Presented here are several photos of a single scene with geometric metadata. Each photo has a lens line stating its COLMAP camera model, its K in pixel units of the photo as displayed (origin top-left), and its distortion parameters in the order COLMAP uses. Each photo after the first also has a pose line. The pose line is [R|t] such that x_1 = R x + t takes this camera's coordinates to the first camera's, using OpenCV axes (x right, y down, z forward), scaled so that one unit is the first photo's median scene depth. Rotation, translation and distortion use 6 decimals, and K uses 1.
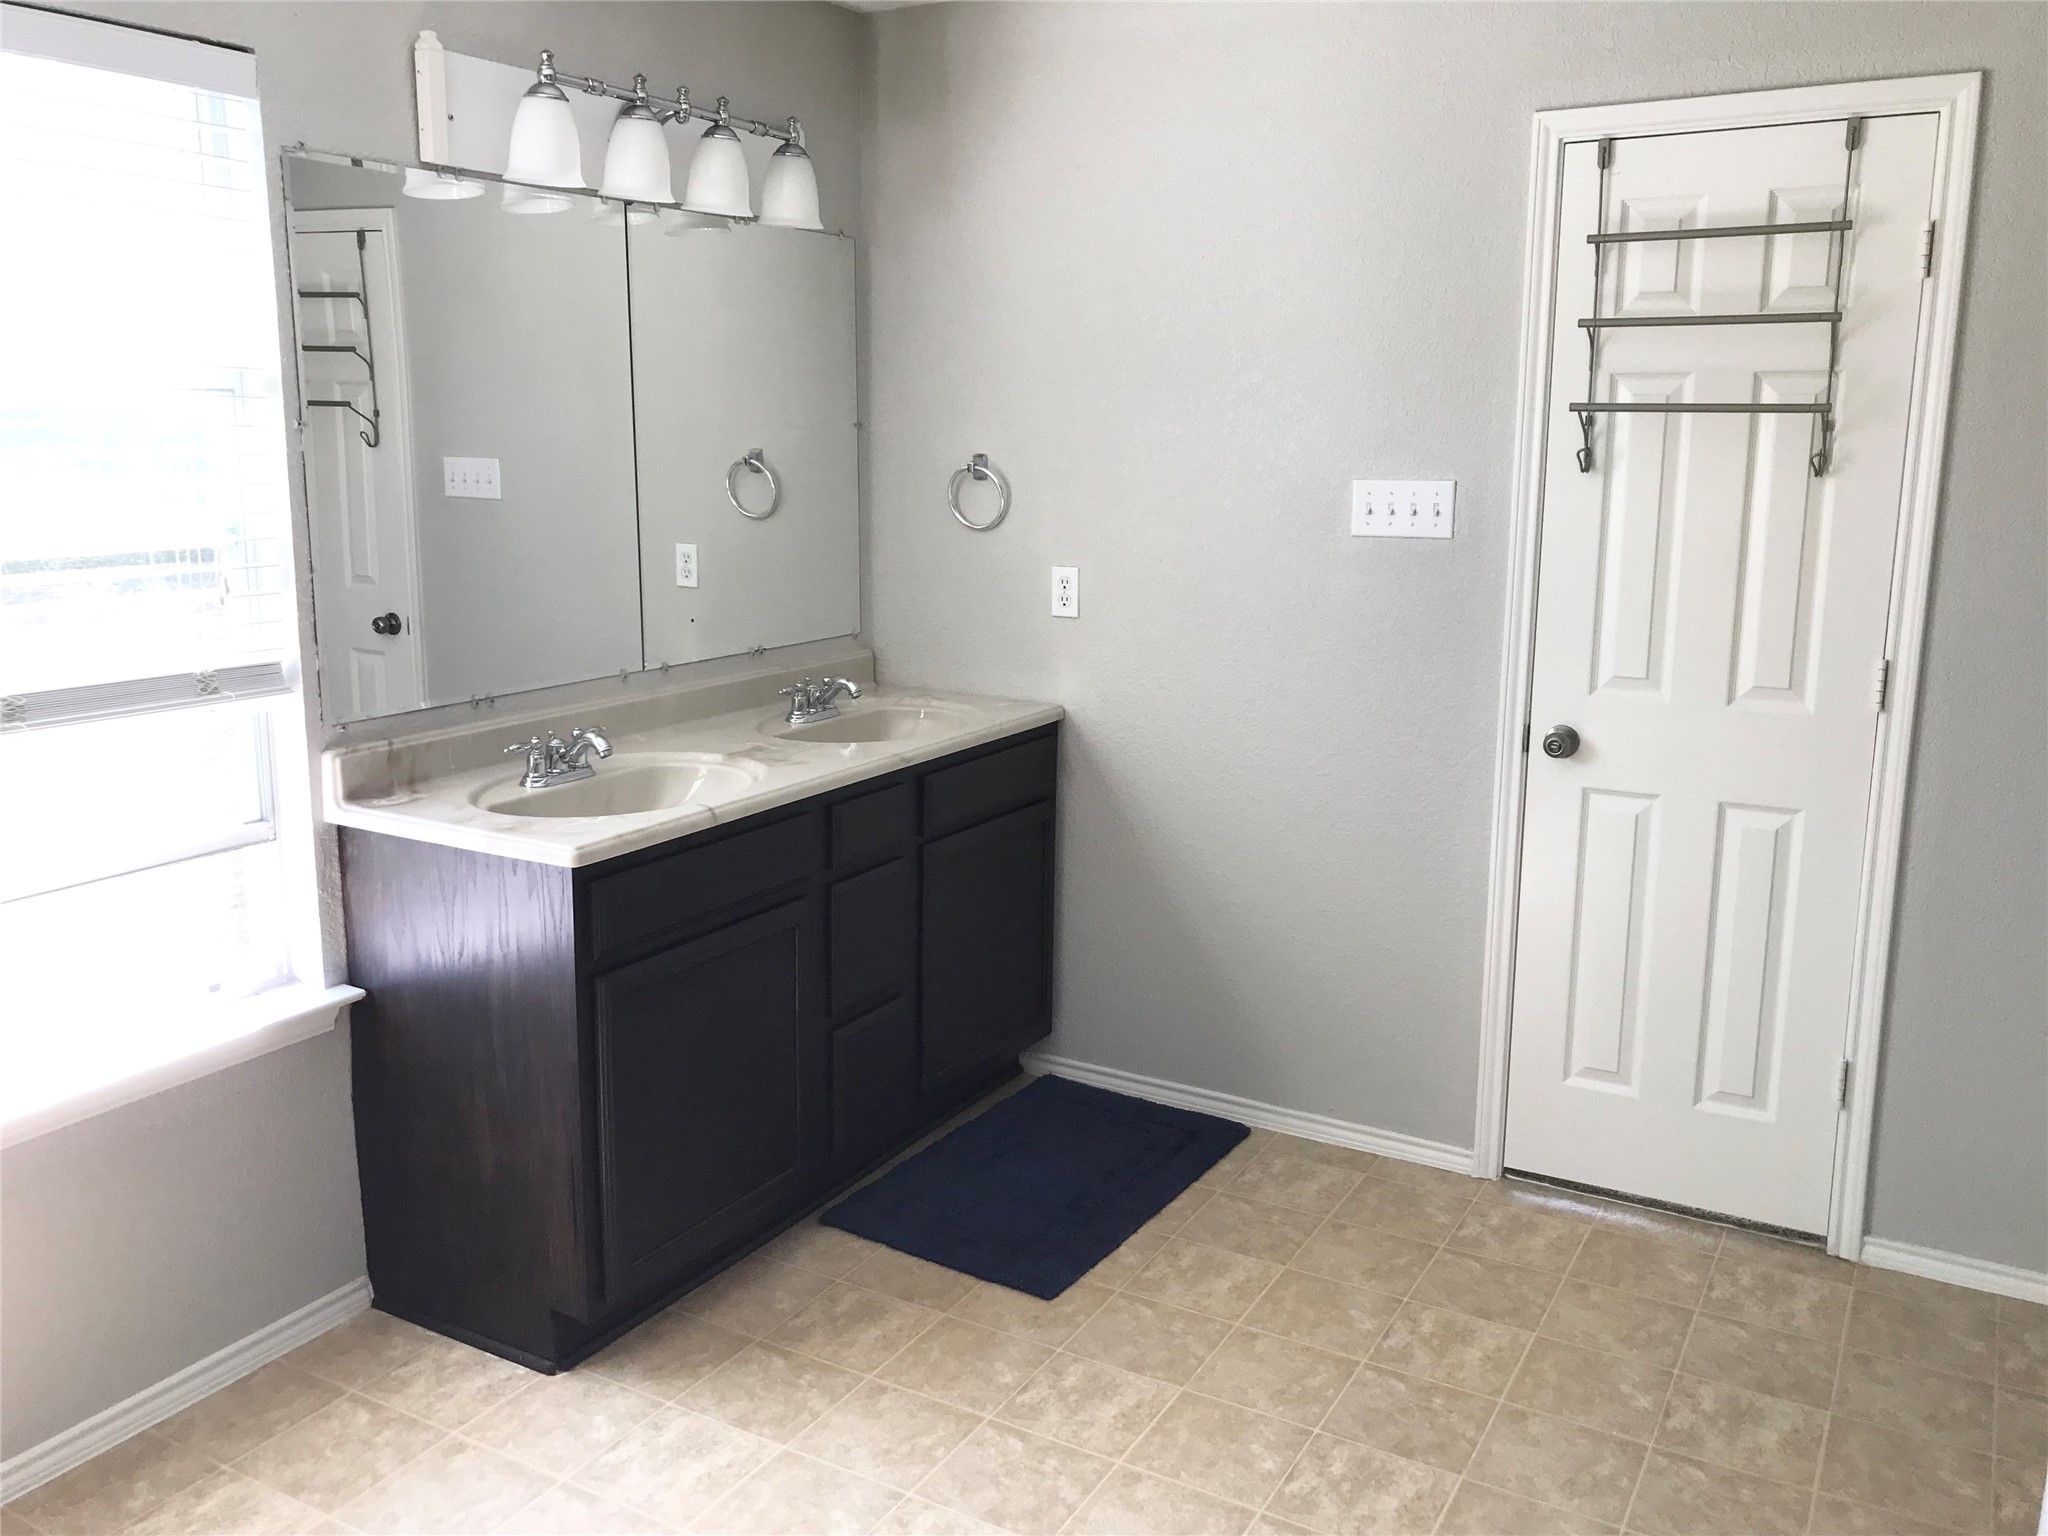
lens RADIAL K [[1683.0, 0, 1020.9], [0, 1683.0, 745.8], [0, 0, 1]] dist [-0.009011, 0.005852]
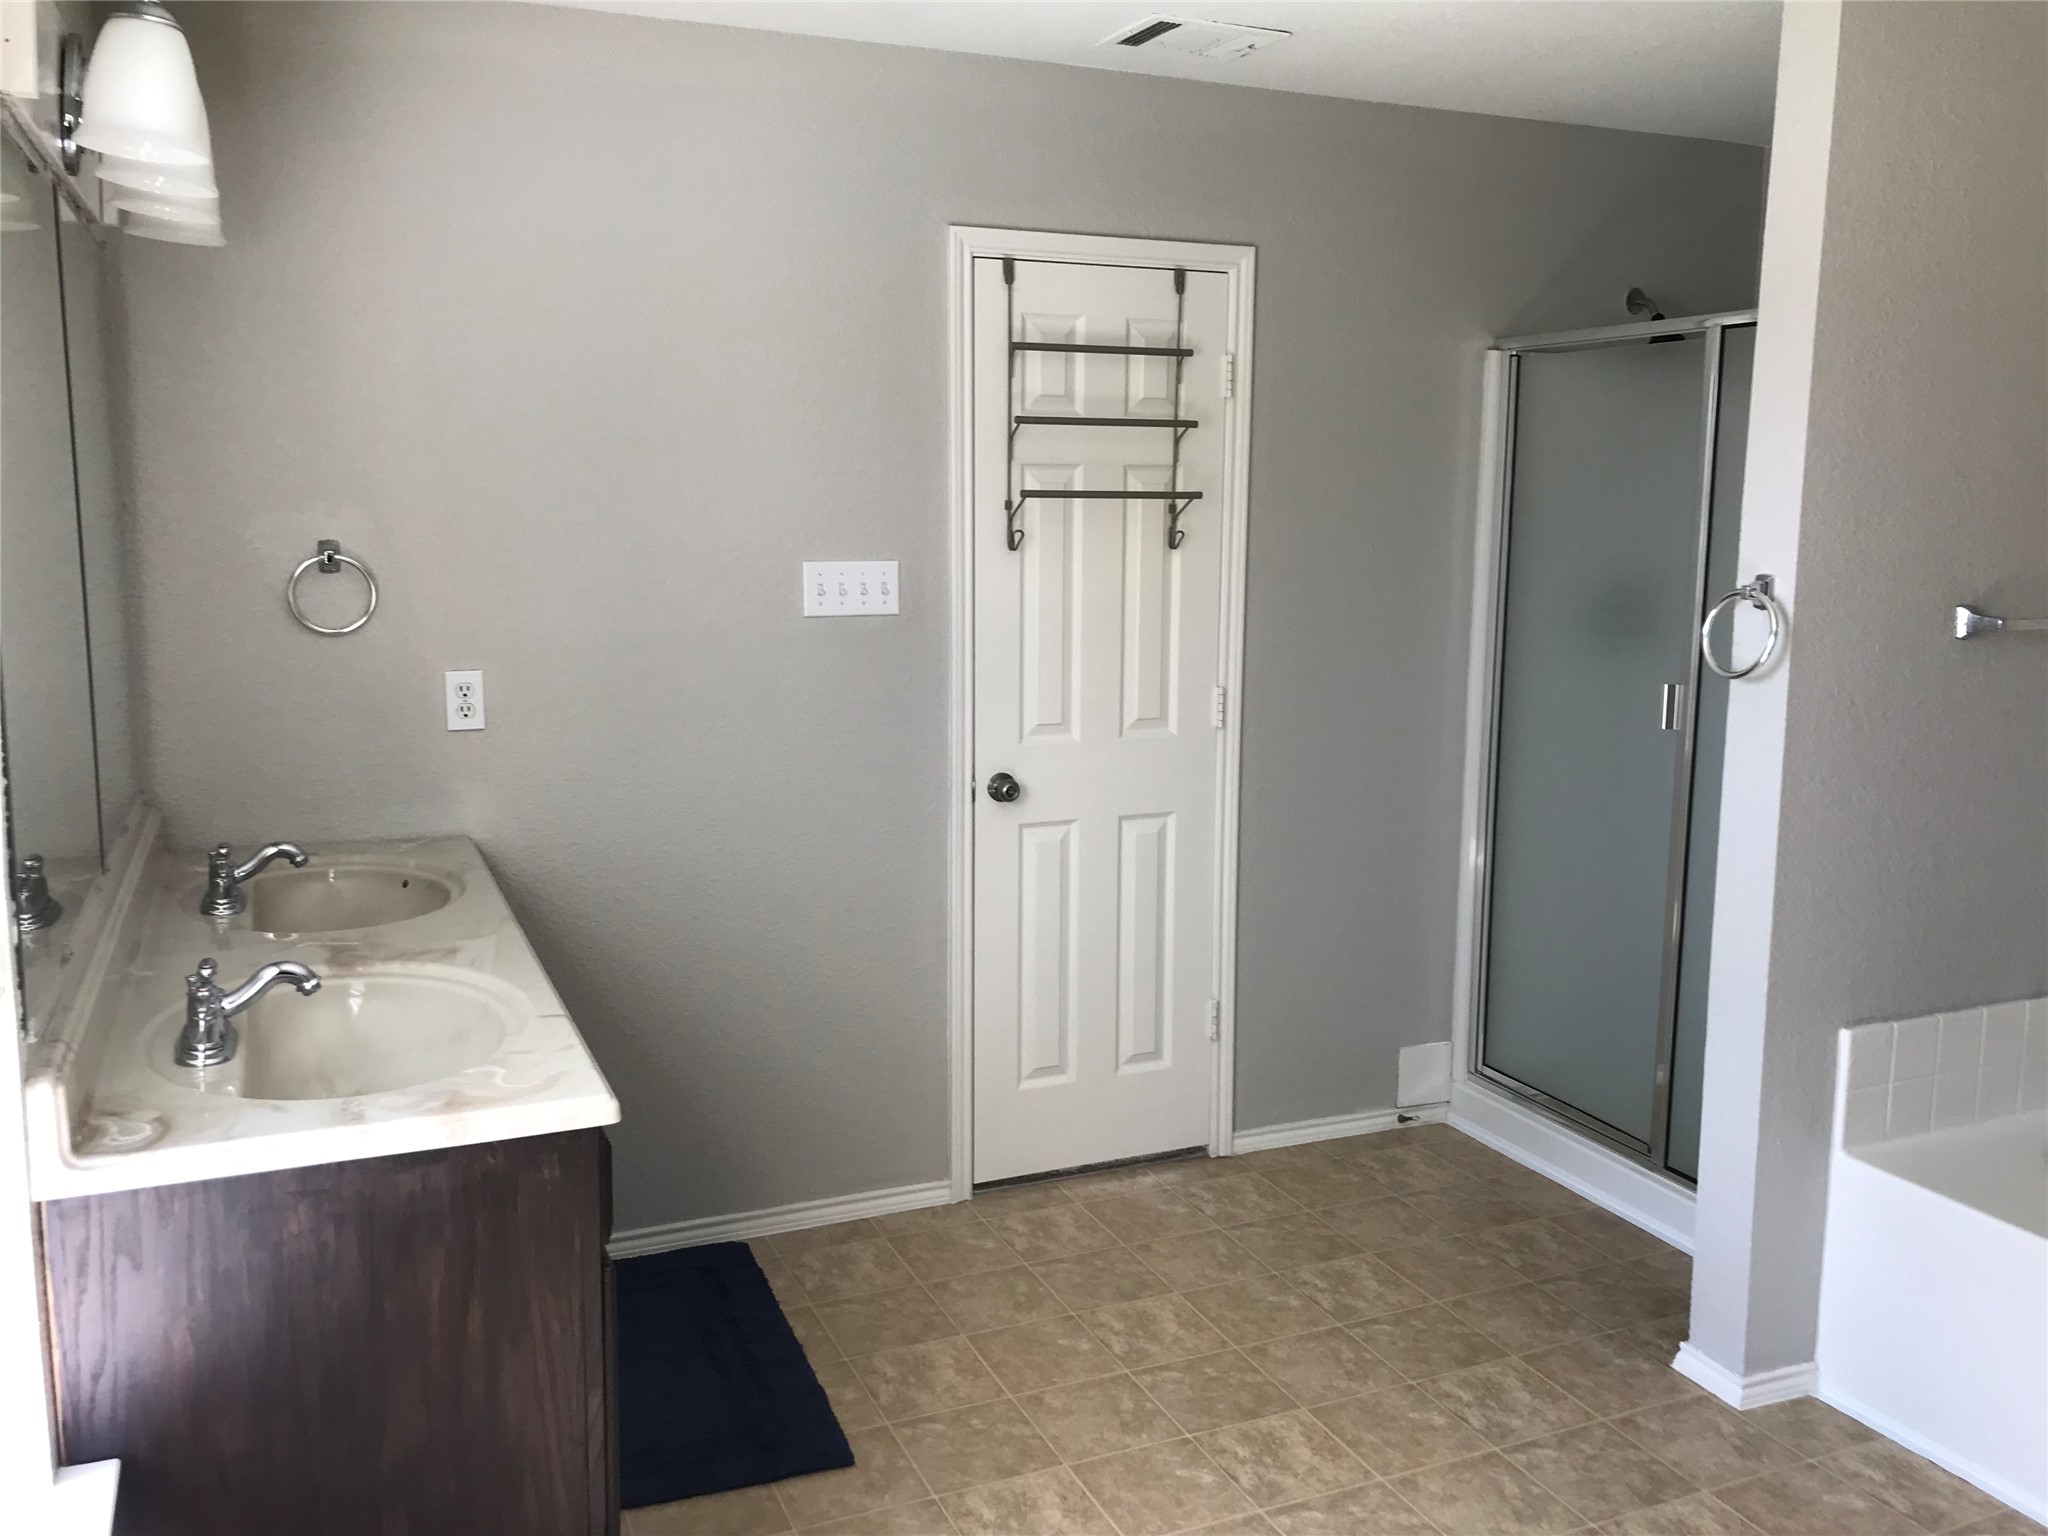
lens RADIAL K [[1657.9, 0, 1022.2], [0, 1657.9, 753.3], [0, 0, 1]] dist [0.129114, -0.373794]
pose [[0.590106, -0.117735, 0.798695, -0.590225], [0.145908, 0.988571, 0.037922, -0.069356], [-0.794031, 0.094158, 0.600540, 0.338139]]
